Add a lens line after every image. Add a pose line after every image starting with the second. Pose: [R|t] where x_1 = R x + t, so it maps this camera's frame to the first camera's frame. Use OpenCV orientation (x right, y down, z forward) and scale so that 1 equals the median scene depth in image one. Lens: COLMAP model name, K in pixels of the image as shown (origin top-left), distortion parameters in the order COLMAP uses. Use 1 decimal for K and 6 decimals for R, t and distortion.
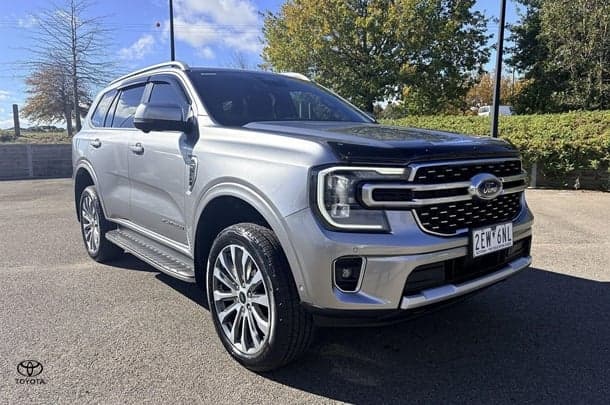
lens RADIAL K [[481.7, 0, 305.1], [0, 481.7, 201.6], [0, 0, 1]] dist [0.085266, -0.060673]
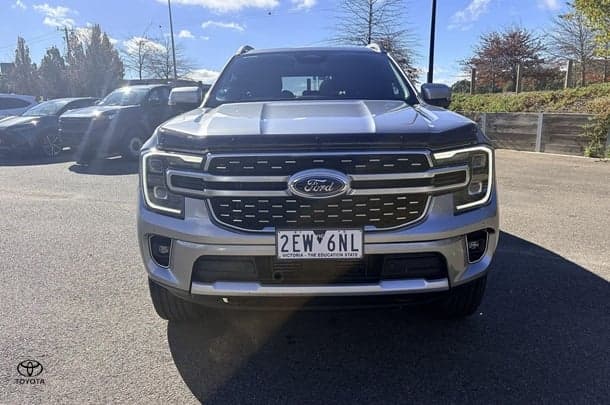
lens RADIAL K [[481.7, 0, 301.6], [0, 481.7, 203.2], [0, 0, 1]] dist [0.085266, -0.060673]
pose [[0.746514, 0.120434, -0.654379, 0.961505], [-0.069579, 0.992220, 0.103236, -0.086195], [0.661721, -0.031536, 0.749086, 0.358339]]
